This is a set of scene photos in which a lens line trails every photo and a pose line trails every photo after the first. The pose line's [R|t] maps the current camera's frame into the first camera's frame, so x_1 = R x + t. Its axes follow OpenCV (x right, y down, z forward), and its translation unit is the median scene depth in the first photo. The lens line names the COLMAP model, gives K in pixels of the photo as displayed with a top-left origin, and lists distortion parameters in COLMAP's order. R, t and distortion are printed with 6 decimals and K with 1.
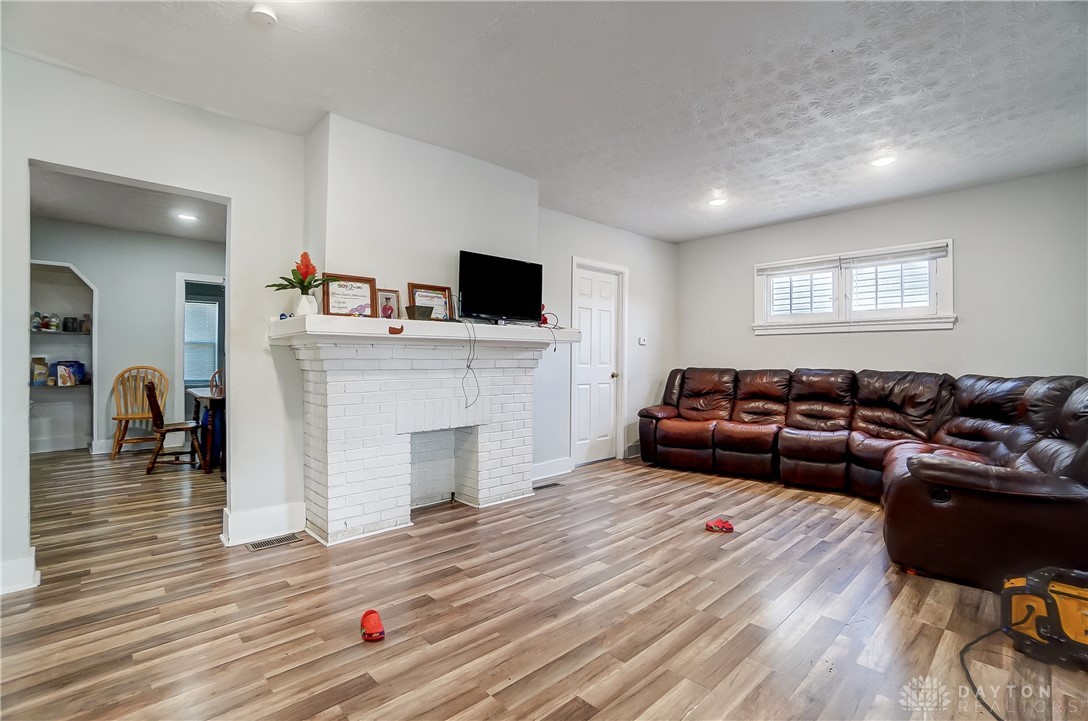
lens RADIAL K [[489.6, 0, 544.0], [0, 489.6, 360.5], [0, 0, 1]] dist [-0.034067, 0.017456]
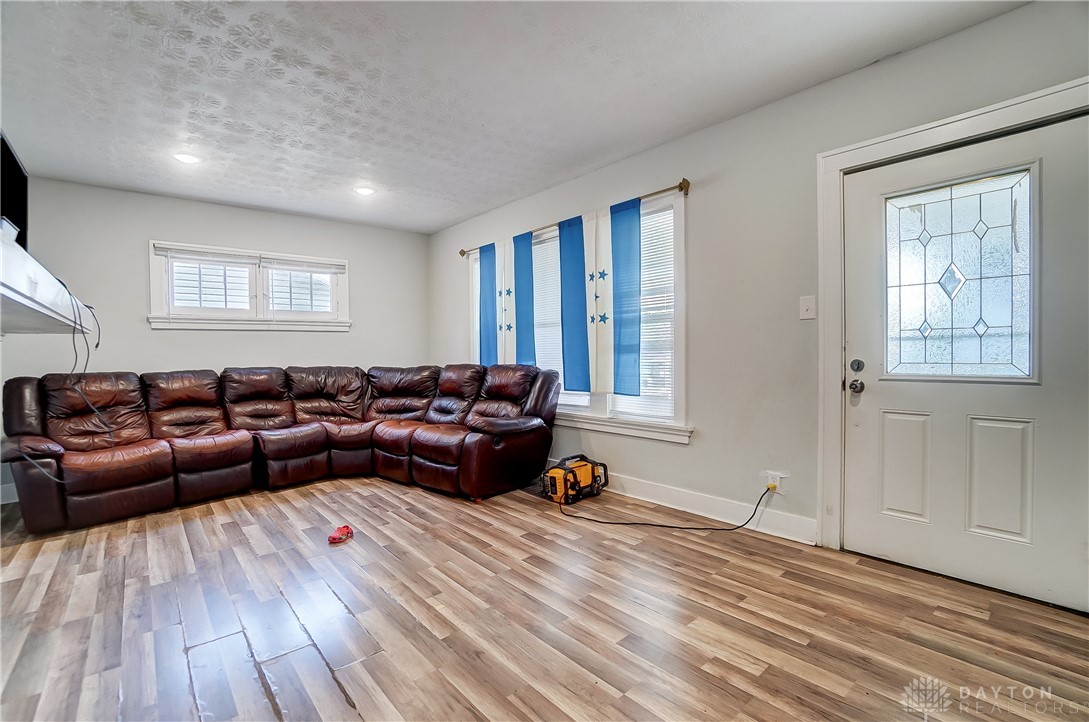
lens RADIAL K [[490.1, 0, 544.5], [0, 490.1, 361.0], [0, 0, 1]] dist [-0.034067, 0.017456]
pose [[0.064692, -0.022979, 0.997641, -0.423123], [0.015255, 0.999641, 0.022036, -0.008692], [-0.997789, 0.013793, 0.065020, 0.416891]]
